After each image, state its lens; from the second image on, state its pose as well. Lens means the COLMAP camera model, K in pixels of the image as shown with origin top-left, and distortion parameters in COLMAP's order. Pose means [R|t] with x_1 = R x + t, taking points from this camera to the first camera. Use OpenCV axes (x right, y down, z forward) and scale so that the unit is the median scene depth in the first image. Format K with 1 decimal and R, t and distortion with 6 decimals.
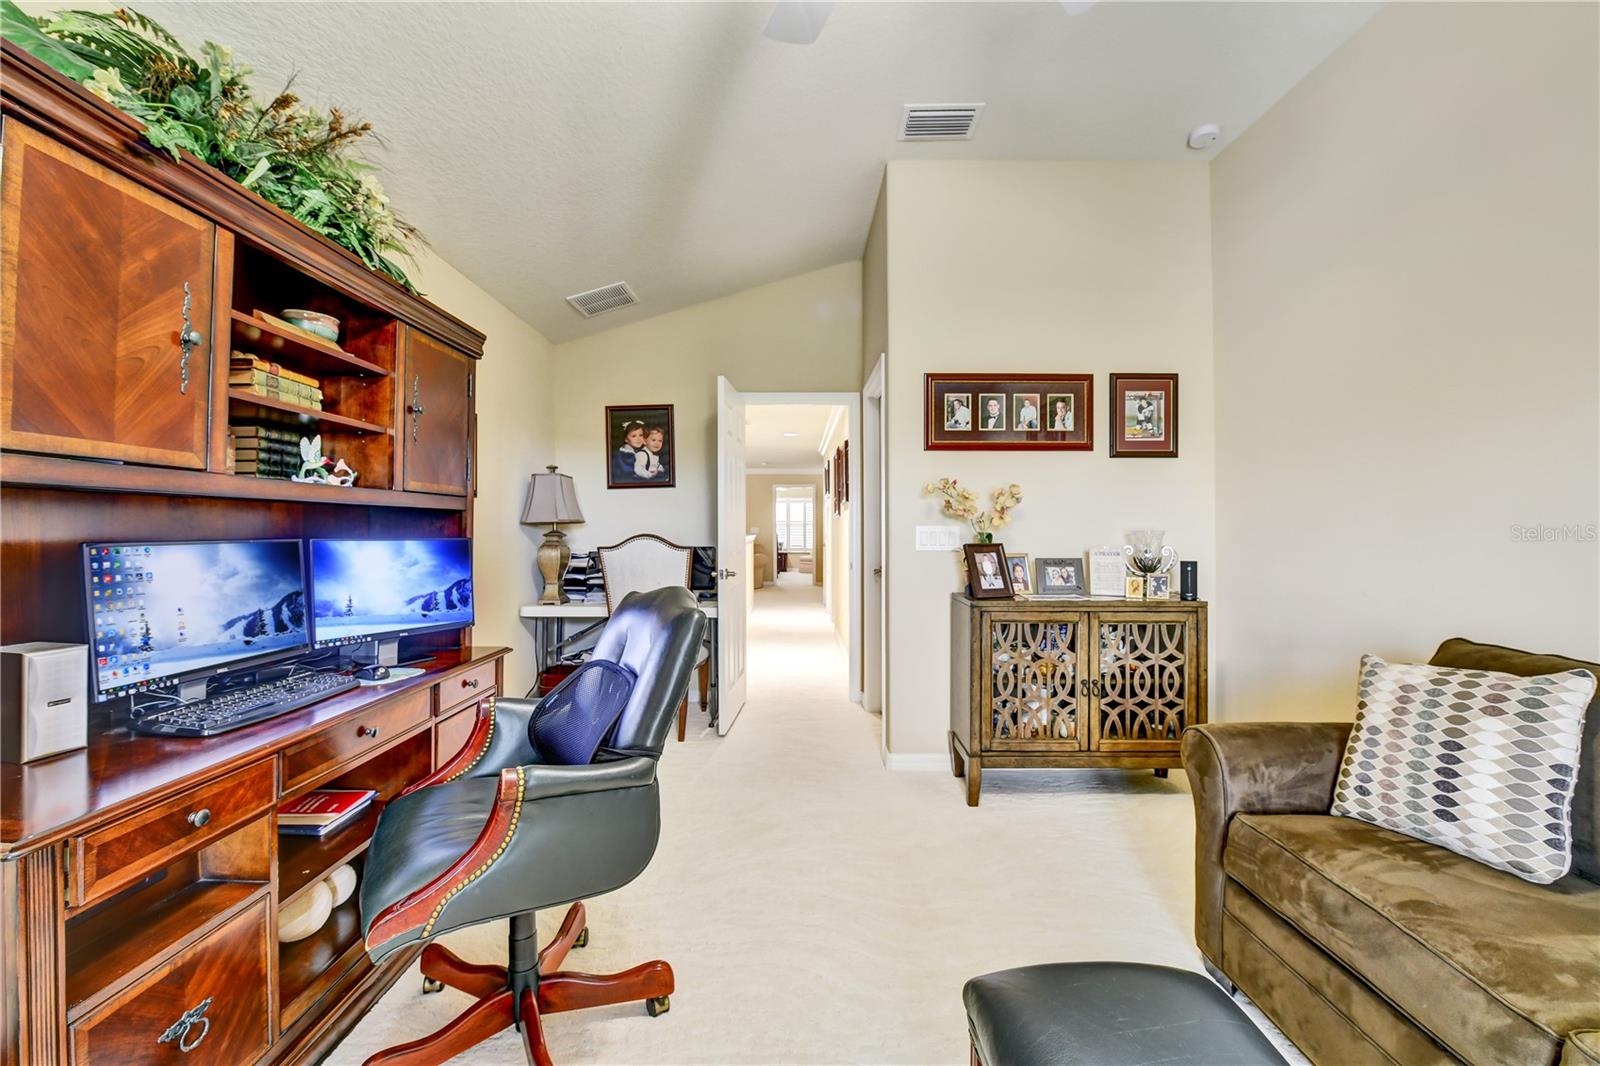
lens RADIAL K [[639.7, 0, 798.1], [0, 639.7, 534.3], [0, 0, 1]] dist [0.000068, 0.000019]
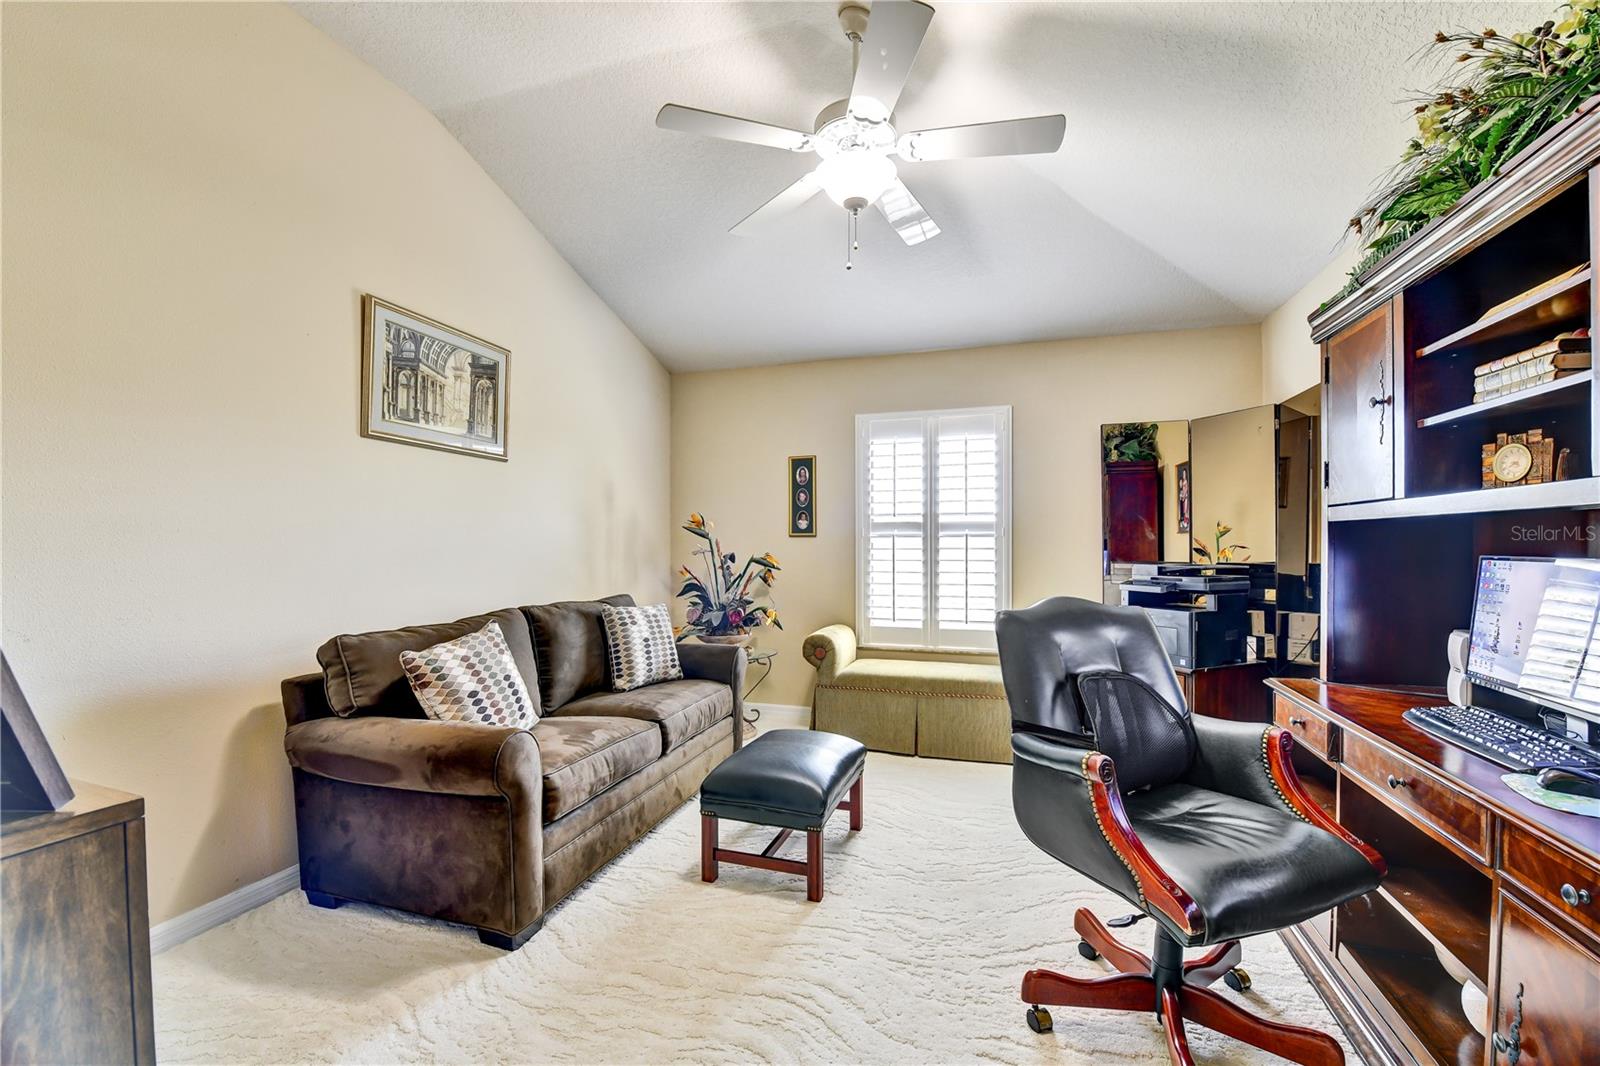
lens RADIAL K [[639.7, 0, 801.0], [0, 639.7, 546.0], [0, 0, 1]] dist [0.000068, 0.000019]
pose [[-0.948828, 0.003544, 0.315774, -0.217784], [0.003025, 0.999993, -0.002133, -0.008197], [-0.315780, -0.001069, -0.948832, 2.565252]]
